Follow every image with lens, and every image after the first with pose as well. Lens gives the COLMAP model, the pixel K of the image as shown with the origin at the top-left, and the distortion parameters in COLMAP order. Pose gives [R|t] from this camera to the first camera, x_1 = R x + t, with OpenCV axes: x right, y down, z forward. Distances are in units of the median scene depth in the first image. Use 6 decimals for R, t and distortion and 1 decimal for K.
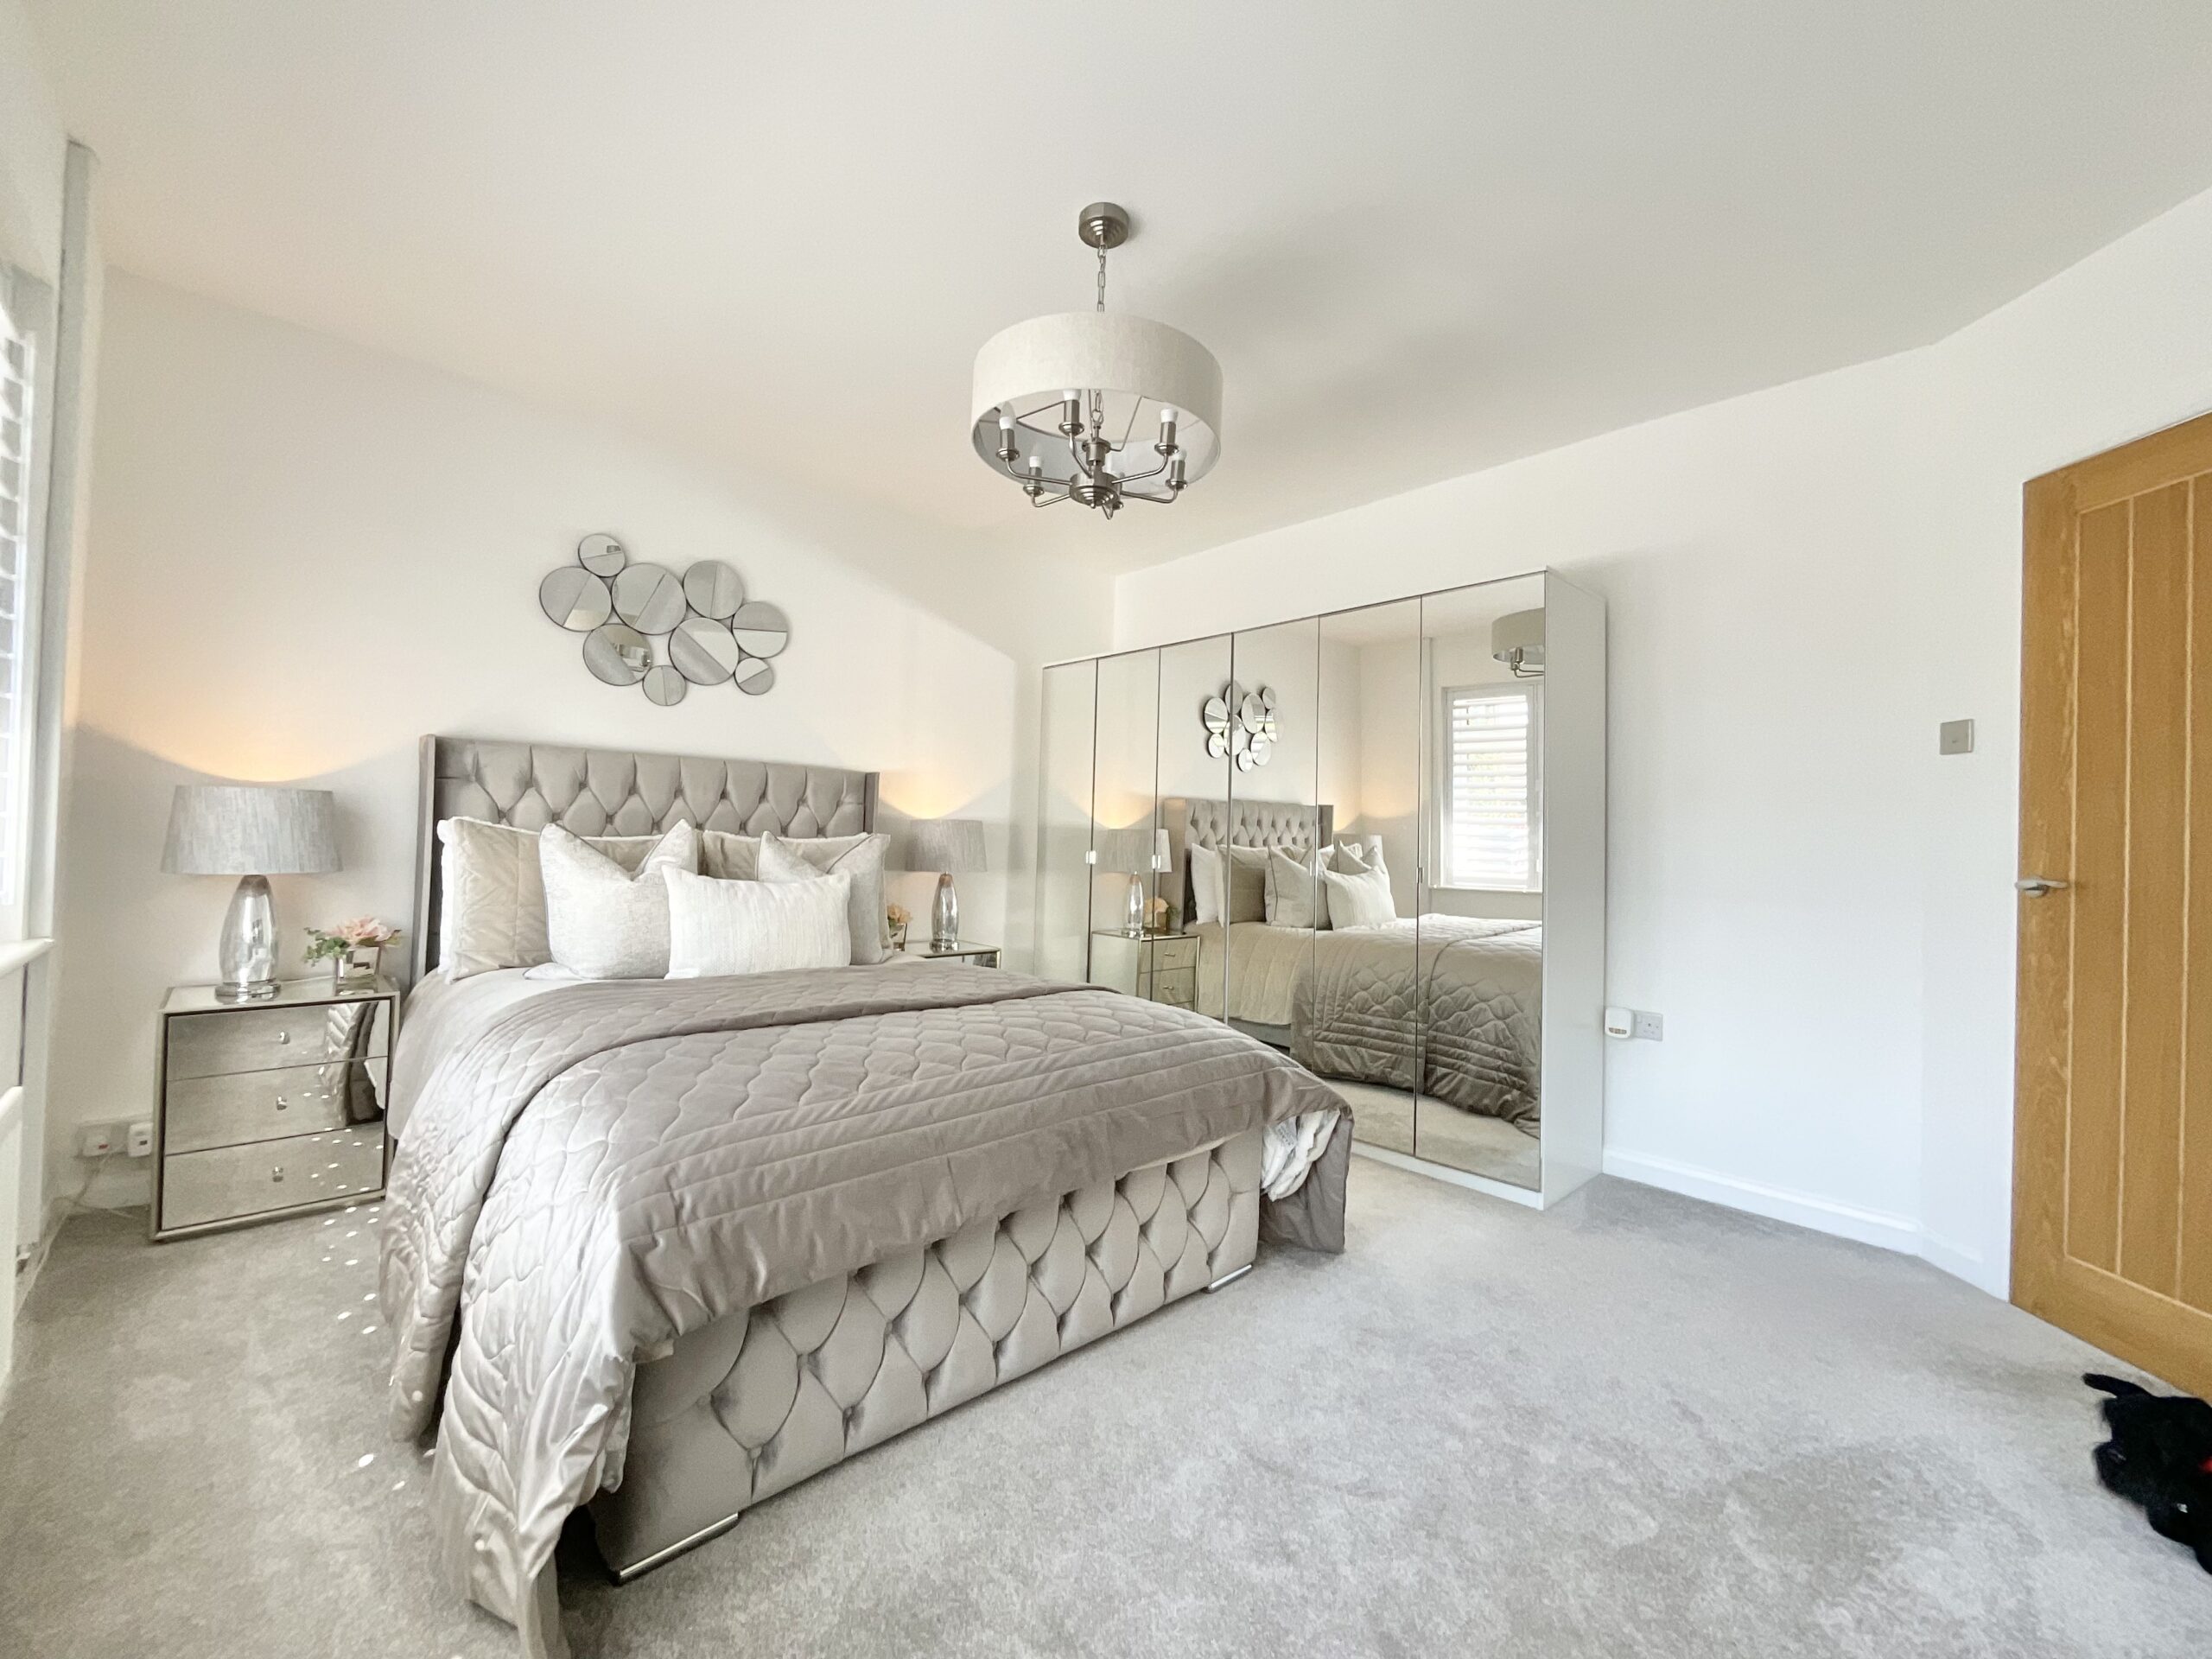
lens RADIAL K [[898.5, 0, 1106.0], [0, 898.5, 829.5], [0, 0, 1]] dist [-0.003588, 0.000545]
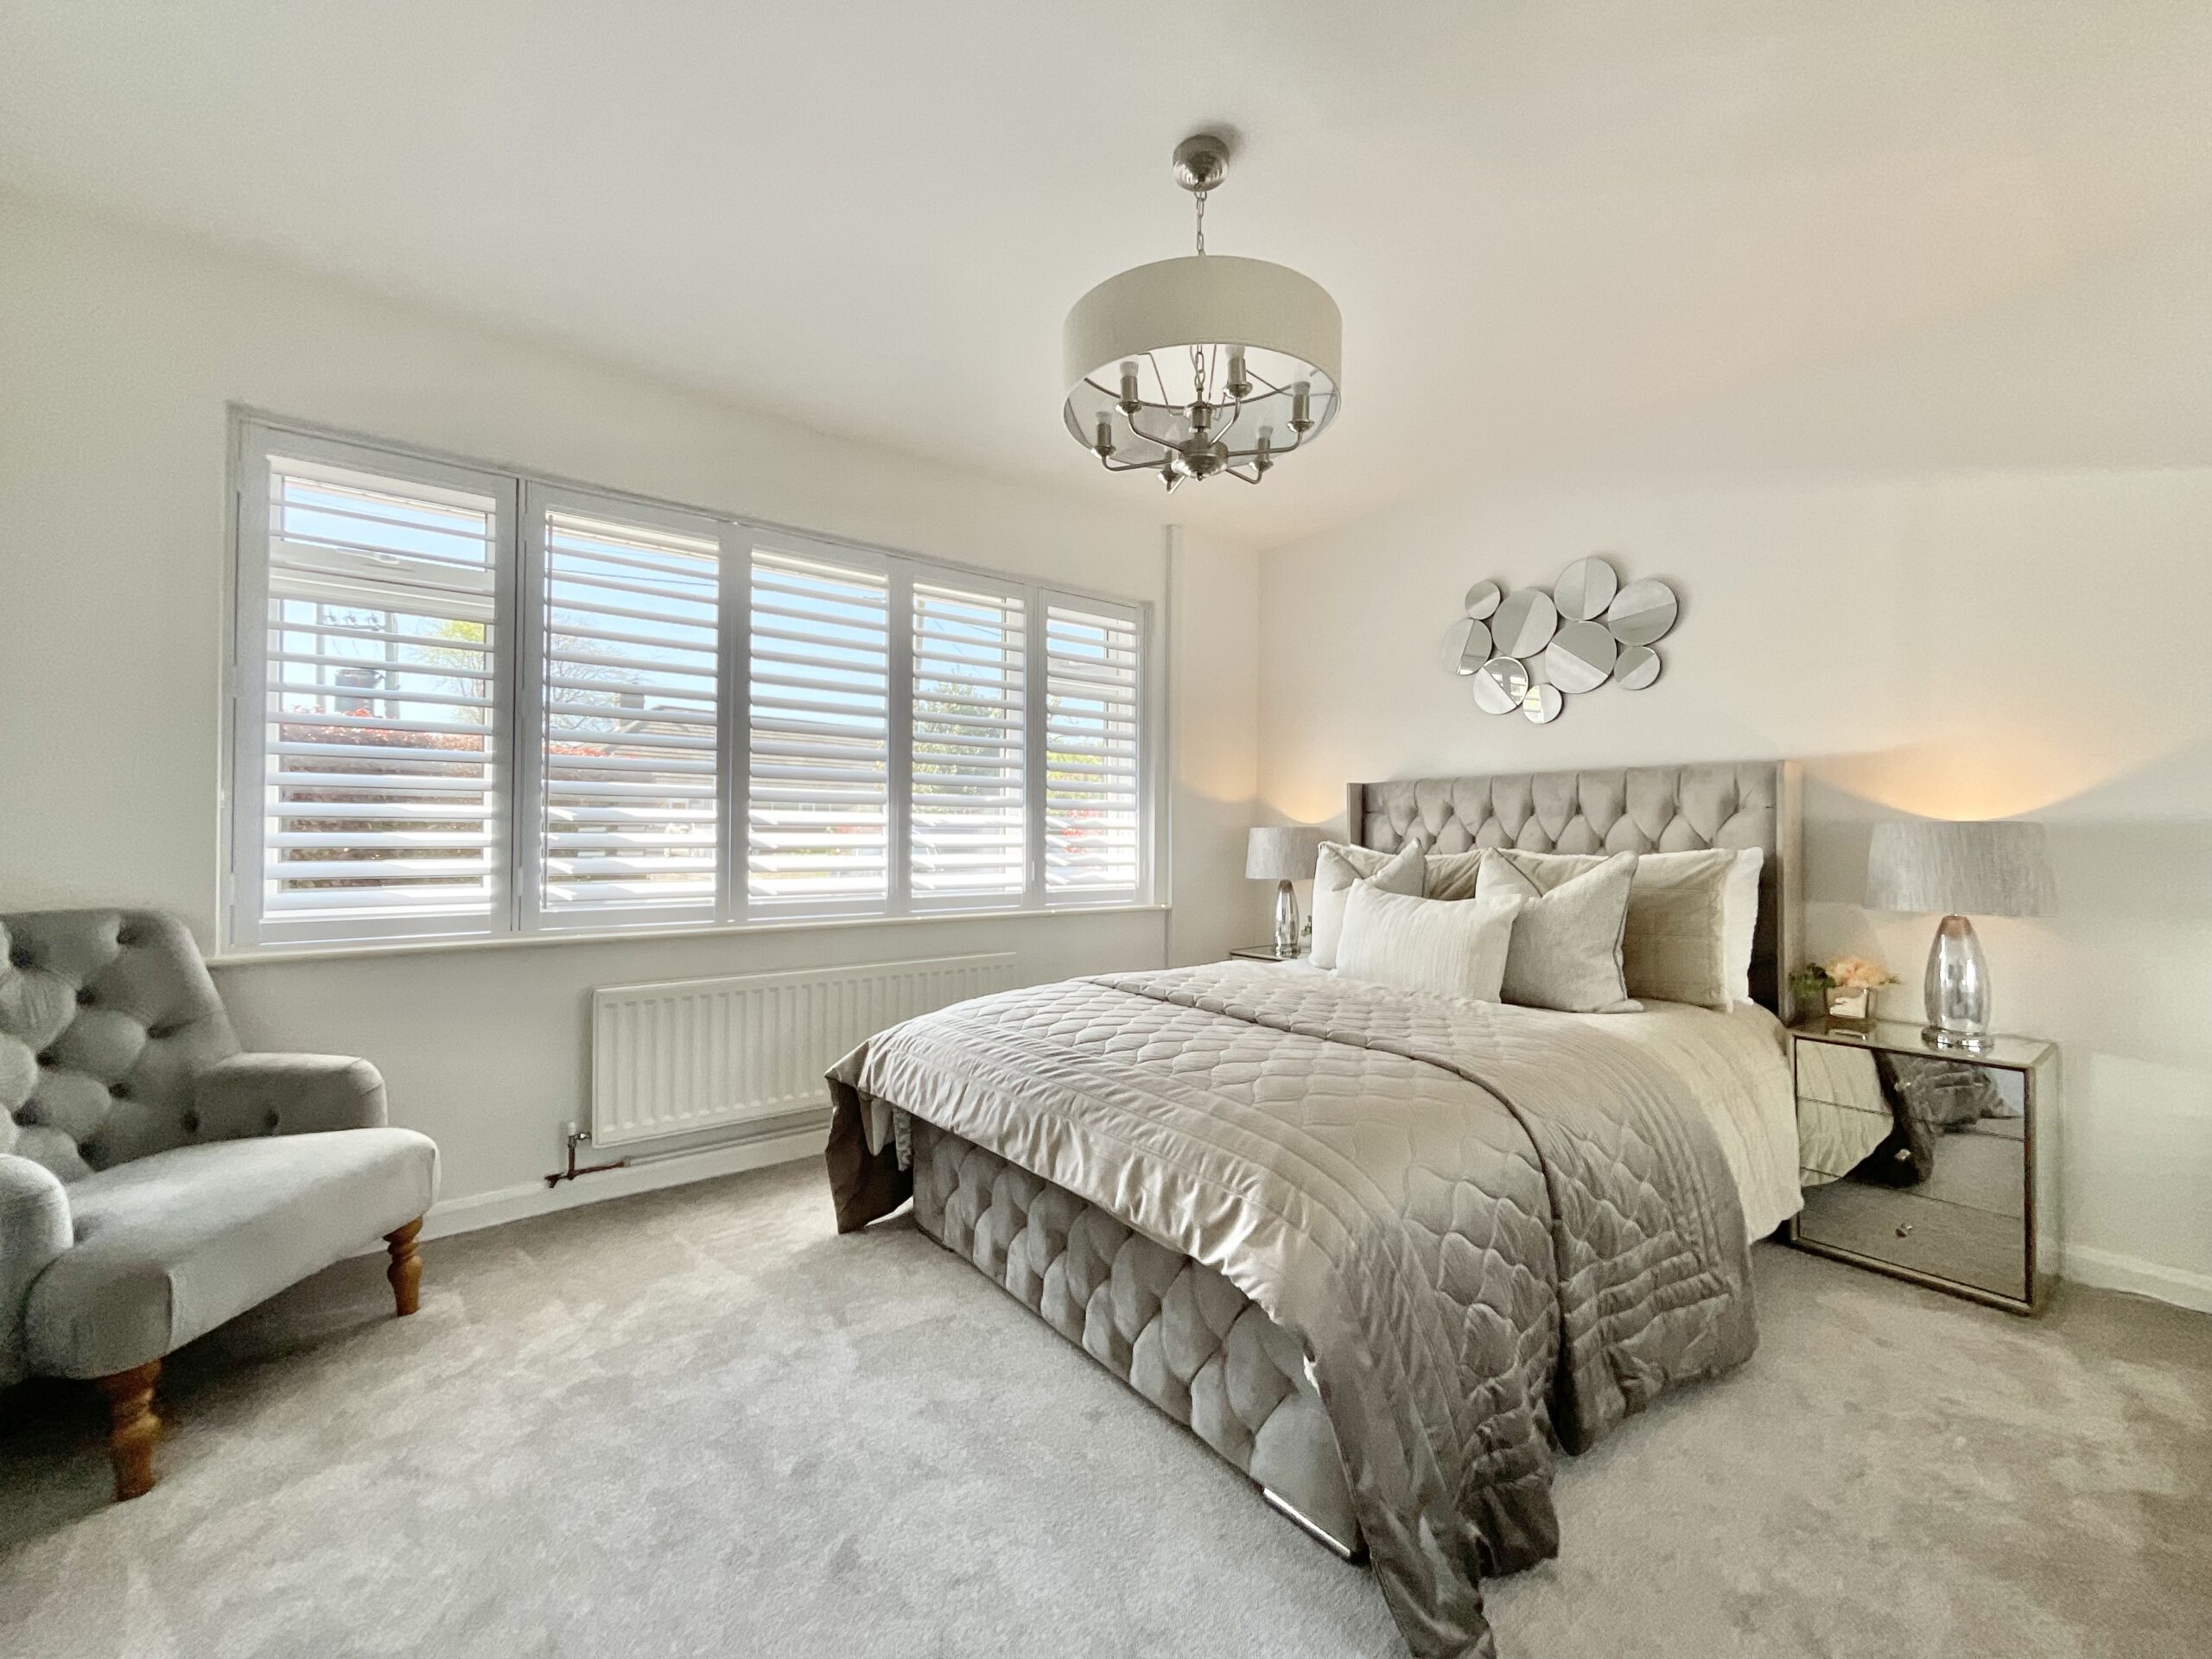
lens RADIAL K [[898.5, 0, 1106.0], [0, 898.5, 829.5], [0, 0, 1]] dist [-0.003588, 0.000545]
pose [[-0.141200, -0.055239, -0.988439, 0.516849], [0.002903, 0.998415, -0.056211, 0.029976], [0.989977, -0.010806, -0.140815, 0.623323]]
